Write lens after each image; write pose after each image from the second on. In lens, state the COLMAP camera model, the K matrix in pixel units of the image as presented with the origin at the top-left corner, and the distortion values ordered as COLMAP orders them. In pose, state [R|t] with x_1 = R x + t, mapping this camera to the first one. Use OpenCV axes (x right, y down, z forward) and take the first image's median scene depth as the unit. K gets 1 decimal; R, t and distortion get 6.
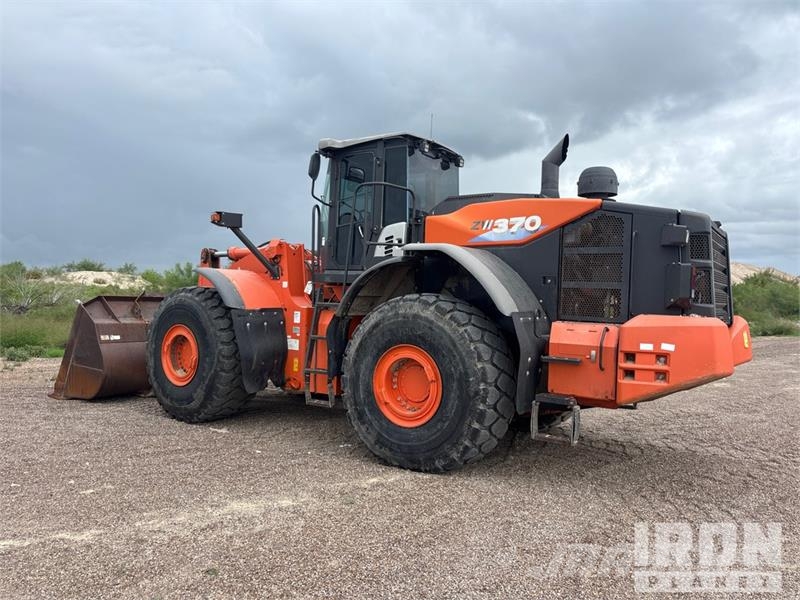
lens RADIAL K [[611.2, 0, 400.0], [0, 611.2, 300.0], [0, 0, 1]] dist [0.097489, -0.143152]
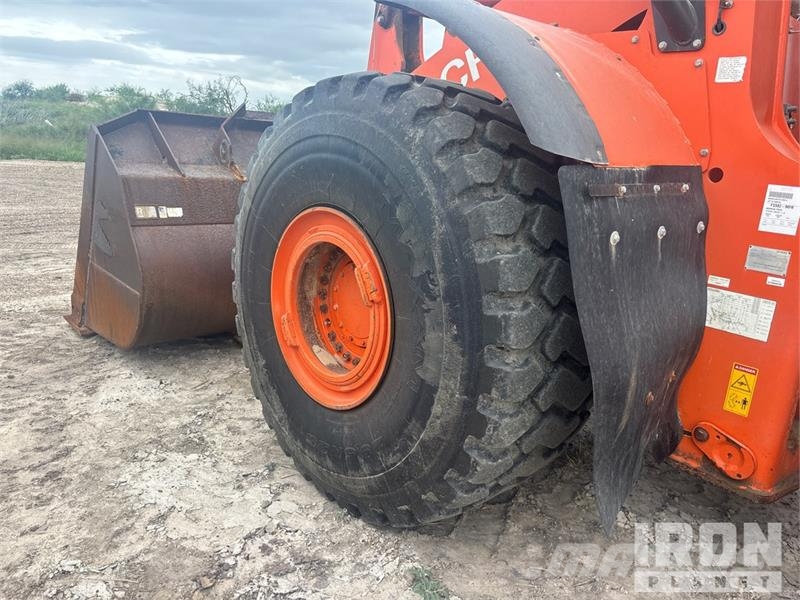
lens RADIAL K [[611.2, 0, 400.0], [0, 611.2, 300.0], [0, 0, 1]] dist [0.097489, -0.143152]
pose [[0.981698, 0.091565, -0.166989, -0.342781], [-0.049351, 0.969191, 0.241314, 0.013098], [0.183940, -0.228656, 0.955972, 0.911352]]
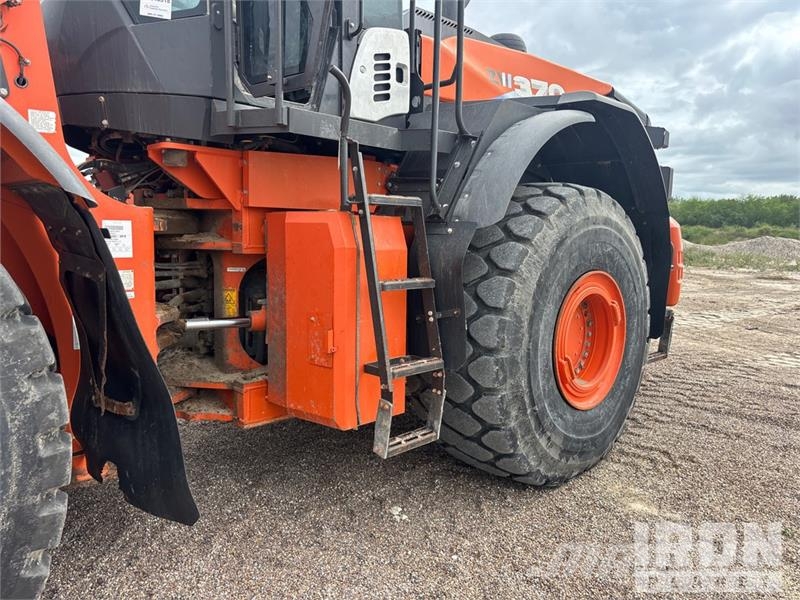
lens RADIAL K [[611.2, 0, 400.0], [0, 611.2, 300.0], [0, 0, 1]] dist [0.097489, -0.143152]
pose [[0.189865, -0.139239, 0.971887, -0.563252], [-0.011241, 0.989519, 0.143961, 0.015260], [-0.981746, -0.038259, 0.186310, 1.008450]]
